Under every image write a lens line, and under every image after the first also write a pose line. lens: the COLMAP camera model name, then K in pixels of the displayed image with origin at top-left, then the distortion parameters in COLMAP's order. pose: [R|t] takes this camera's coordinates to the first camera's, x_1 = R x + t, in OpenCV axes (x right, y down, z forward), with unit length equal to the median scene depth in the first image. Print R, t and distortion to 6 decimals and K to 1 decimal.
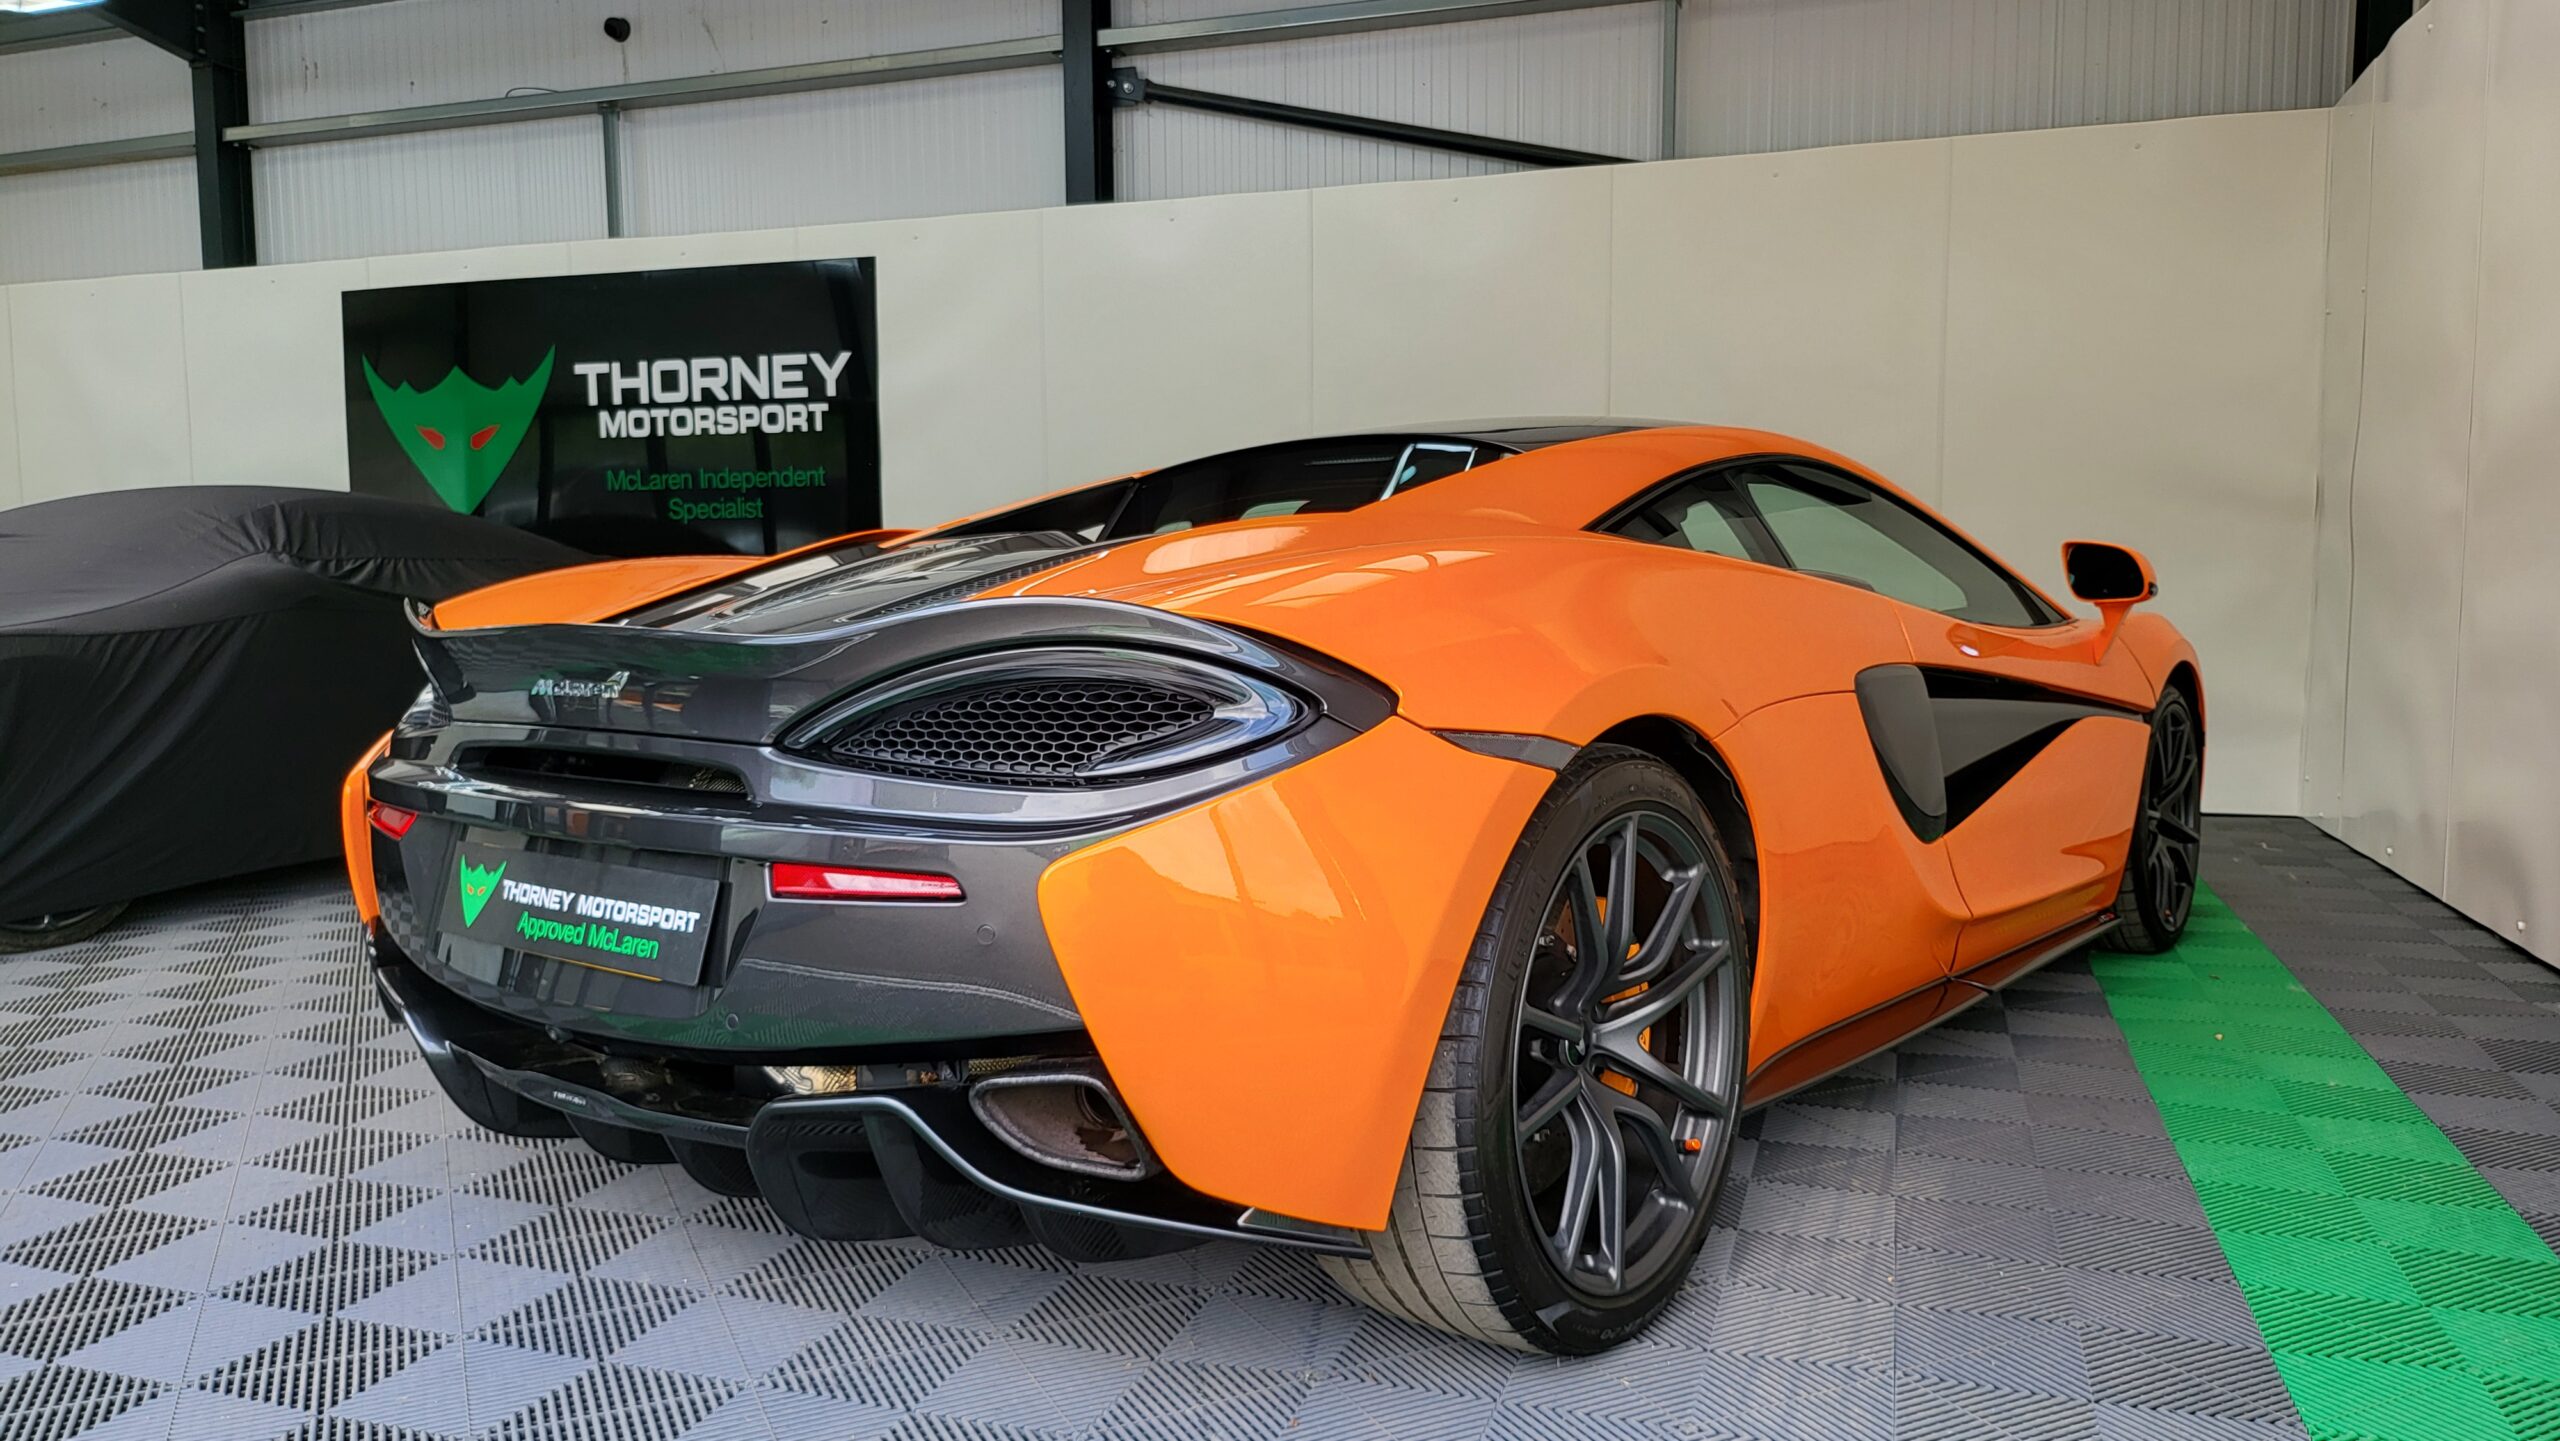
lens RADIAL K [[1807.6, 0, 1271.8], [0, 1807.6, 718.4], [0, 0, 1]] dist [0.040576, -0.039507]
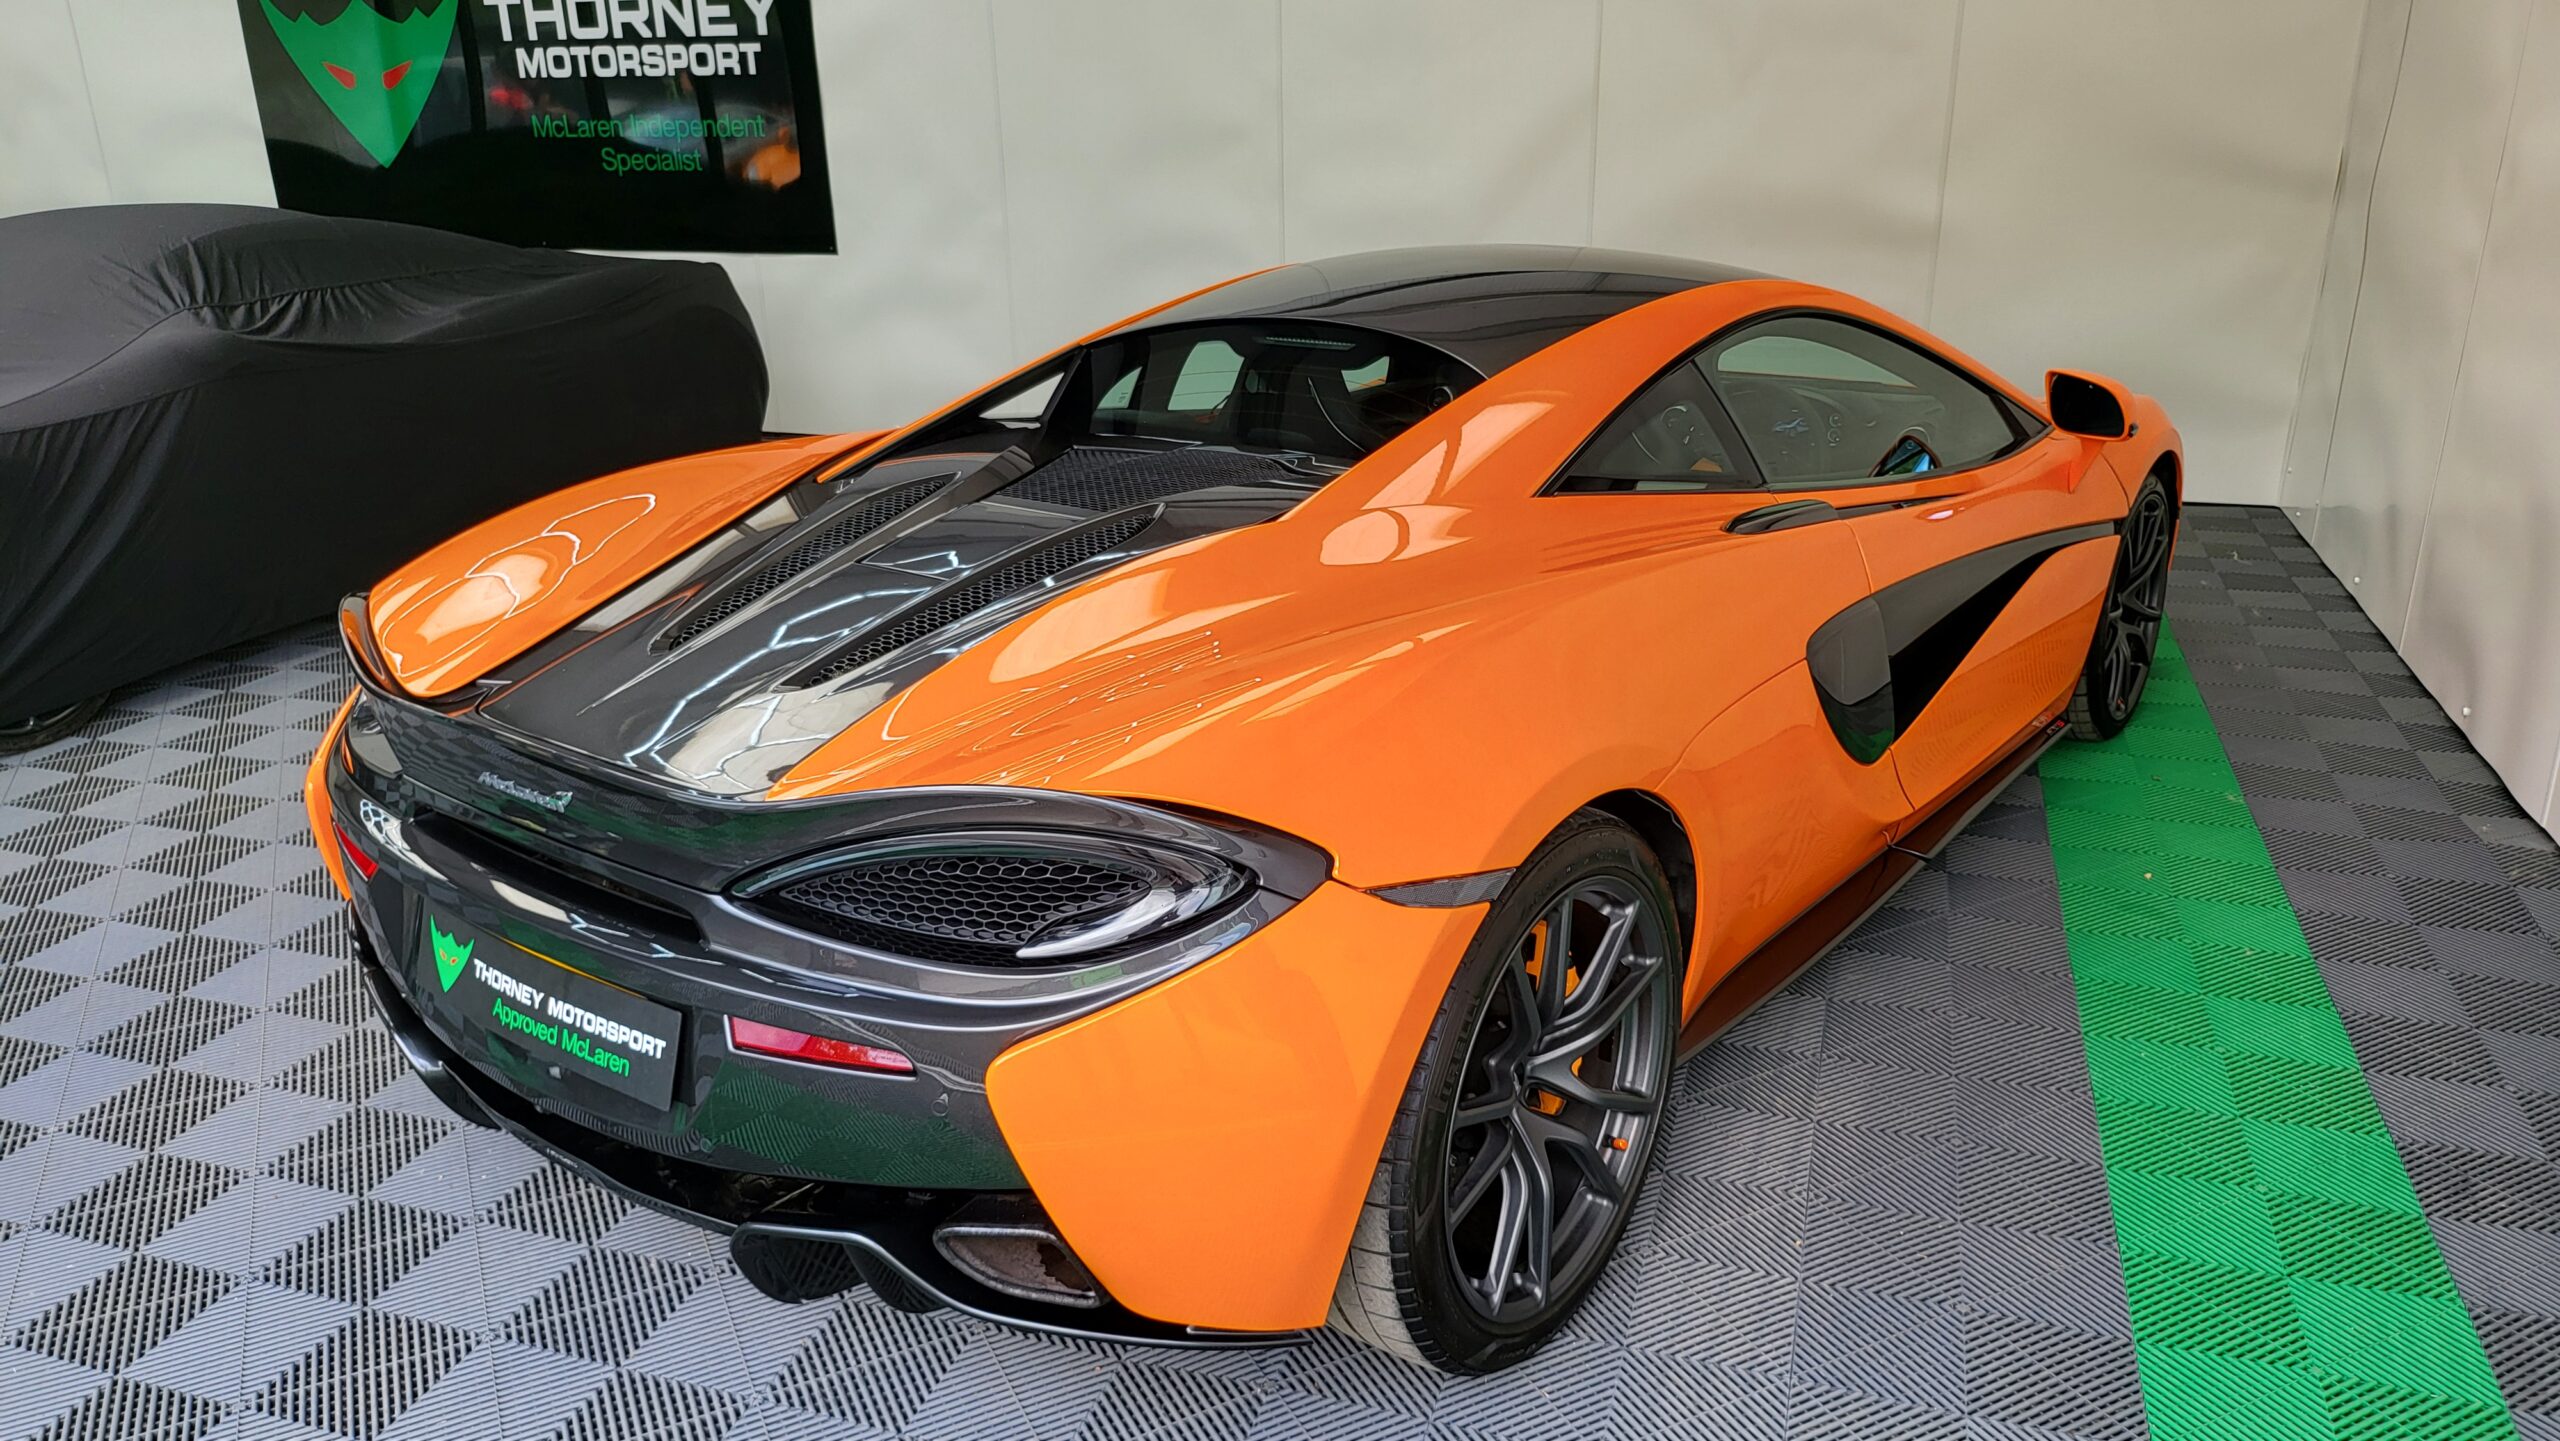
lens RADIAL K [[1807.6, 0, 1256.8], [0, 1807.6, 715.5], [0, 0, 1]] dist [0.040576, -0.039507]
pose [[0.999881, -0.015329, -0.001873, 0.013663], [0.015295, 0.966175, 0.257435, -0.161576], [-0.002137, -0.257433, 0.966294, 0.019884]]
